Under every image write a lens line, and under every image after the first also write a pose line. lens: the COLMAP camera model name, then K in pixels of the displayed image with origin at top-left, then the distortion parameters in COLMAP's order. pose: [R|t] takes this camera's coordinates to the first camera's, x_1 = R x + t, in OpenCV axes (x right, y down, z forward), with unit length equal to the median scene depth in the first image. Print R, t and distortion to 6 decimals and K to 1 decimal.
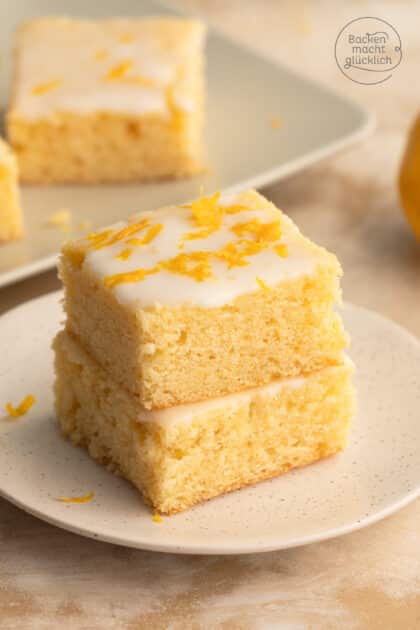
lens RADIAL K [[4089.8, 0, 208.0], [0, 4089.8, 317.8], [0, 0, 1]] dist [1.314674, 0.000000]
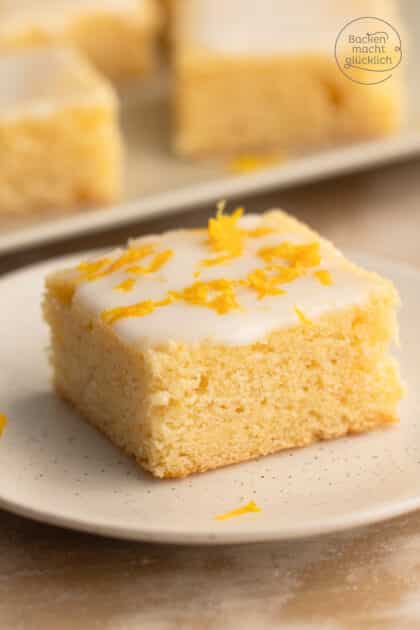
lens RADIAL K [[3639.9, 0, 214.6], [0, 3639.9, 313.1], [0, 0, 1]] dist [0.952470, 0.000000]
pose [[0.999444, -0.012987, 0.030718, -0.025130], [0.014707, 0.998297, -0.056444, 0.030472], [-0.029933, 0.056865, 0.997933, 0.295679]]
